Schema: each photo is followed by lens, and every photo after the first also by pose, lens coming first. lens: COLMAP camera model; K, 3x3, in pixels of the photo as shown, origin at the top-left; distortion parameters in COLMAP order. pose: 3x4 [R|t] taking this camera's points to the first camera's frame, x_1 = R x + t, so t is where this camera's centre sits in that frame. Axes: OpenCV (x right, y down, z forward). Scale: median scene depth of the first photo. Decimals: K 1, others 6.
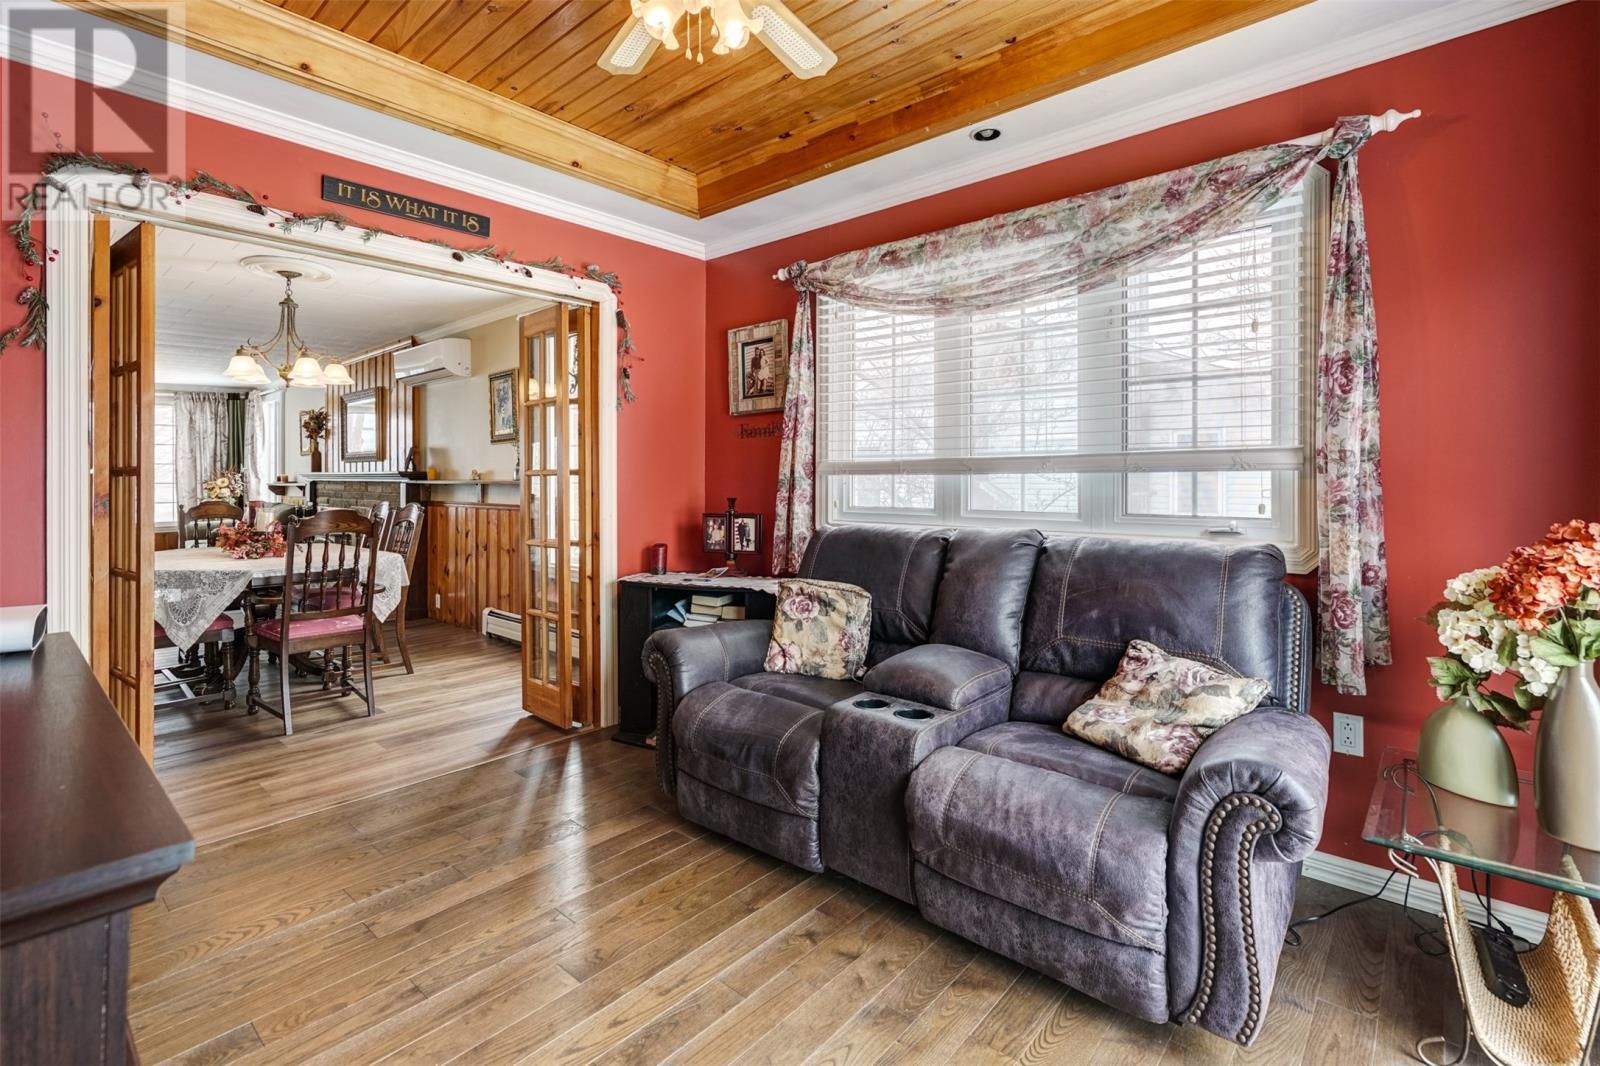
lens RADIAL K [[750.8, 0, 781.6], [0, 750.8, 468.1], [0, 0, 1]] dist [-0.002648, 0.000334]
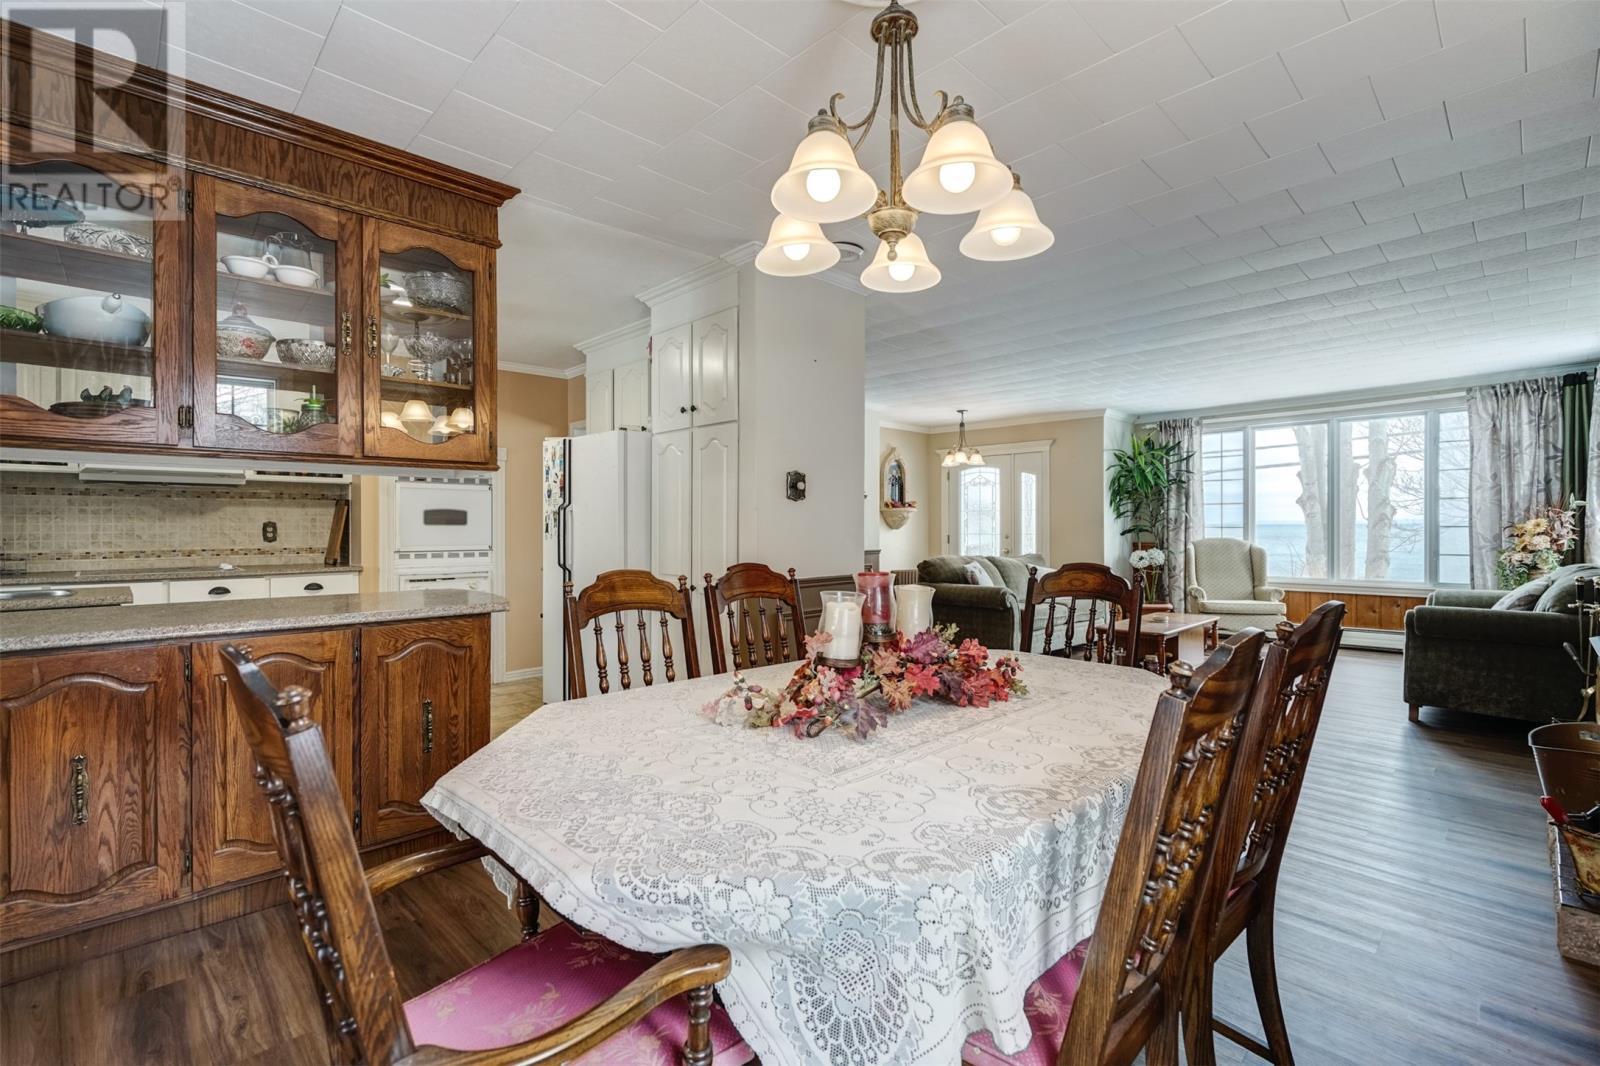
lens RADIAL K [[722.1, 0, 792.1], [0, 722.1, 528.7], [0, 0, 1]] dist [-0.001220, 0.000713]
pose [[-0.051727, 0.011683, -0.998593, -0.401536], [0.013687, 0.999846, 0.010988, 0.019762], [0.998567, -0.013100, -0.051879, 1.256334]]
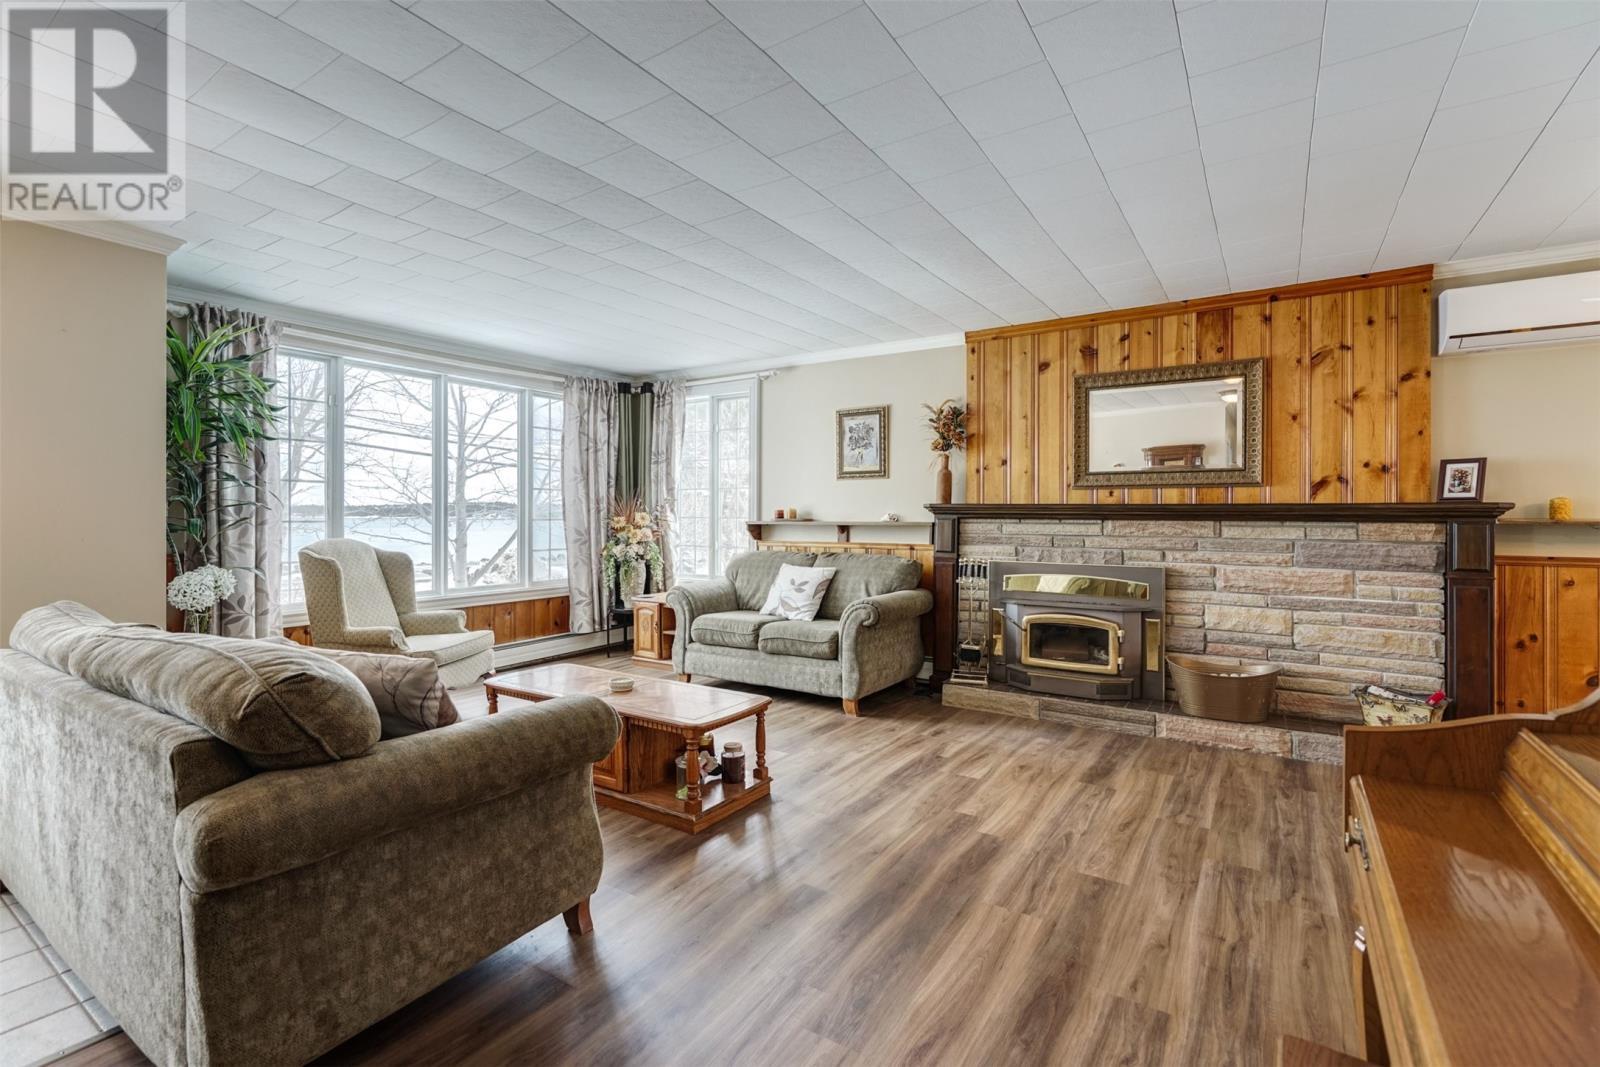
lens RADIAL K [[722.1, 0, 792.1], [0, 722.1, 529.2], [0, 0, 1]] dist [-0.001220, 0.000713]
pose [[0.986063, 0.005711, 0.166272, -2.088326], [-0.010528, 0.999549, 0.028107, 0.026877], [-0.166036, -0.029466, 0.985679, 1.049735]]
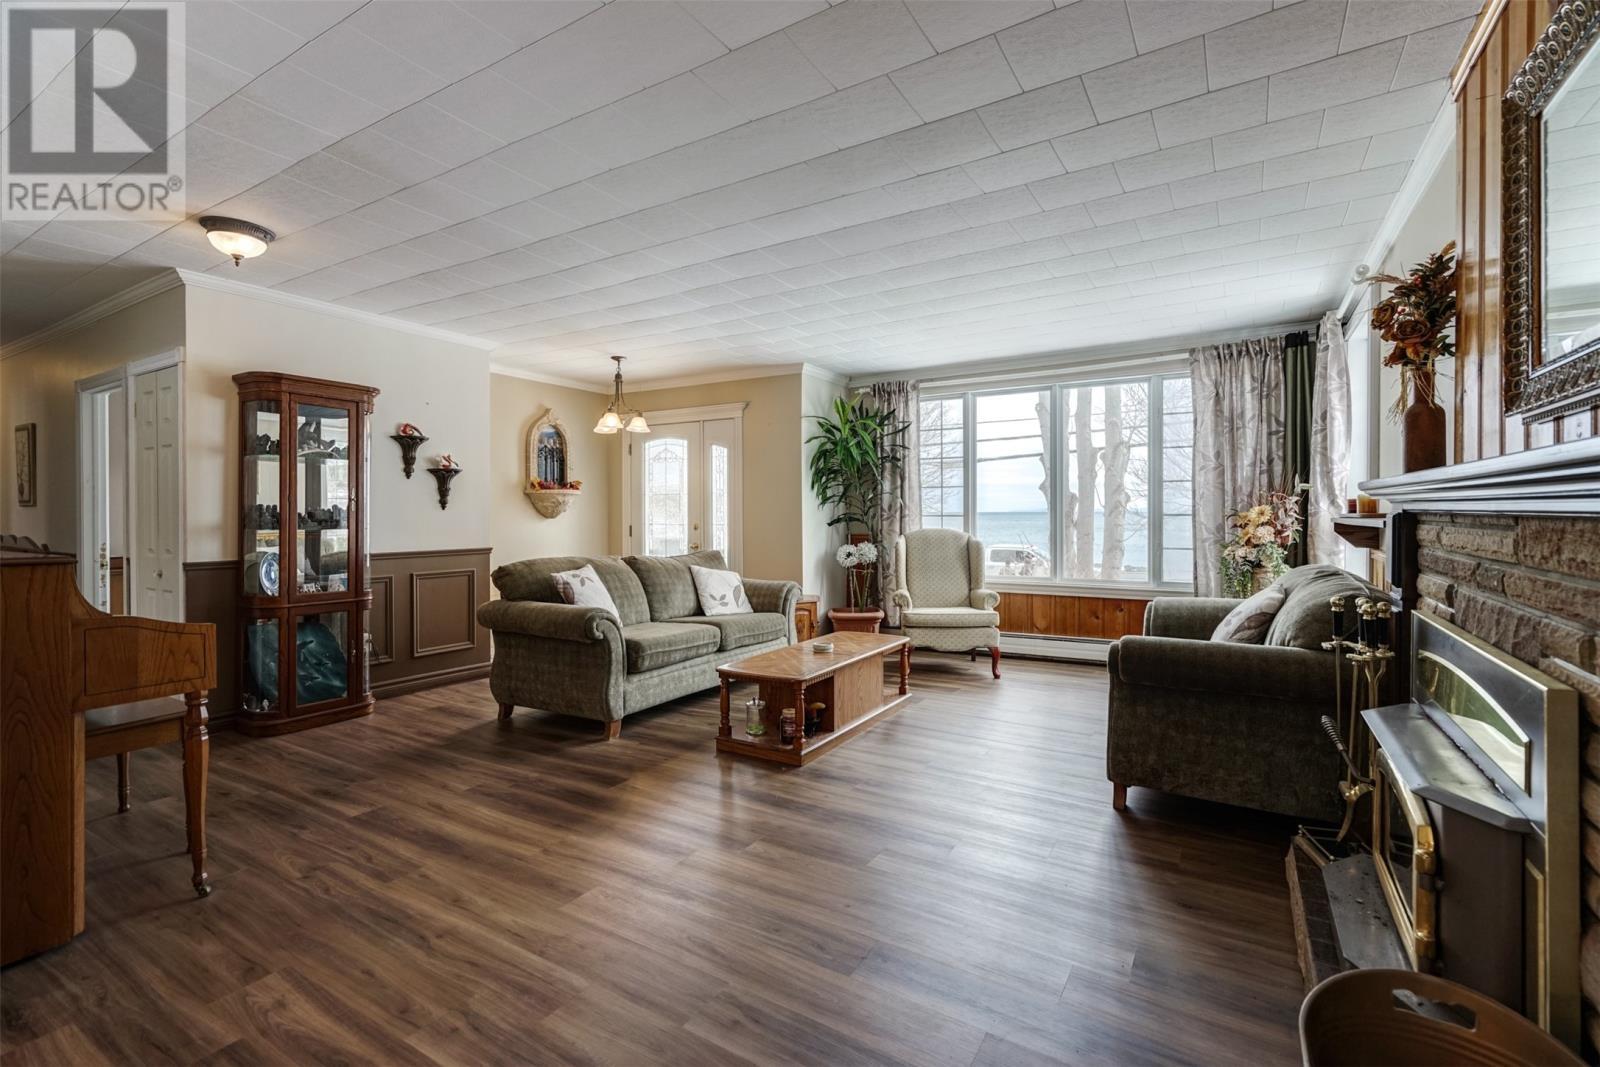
lens RADIAL K [[729.6, 0, 794.7], [0, 729.6, 517.0], [0, 0, 1]] dist [-0.002345, 0.001061]
pose [[0.197006, 0.012411, -0.980324, -0.979094], [0.011120, 0.999827, 0.014893, 0.030085], [0.980339, -0.013835, 0.196834, 1.753788]]
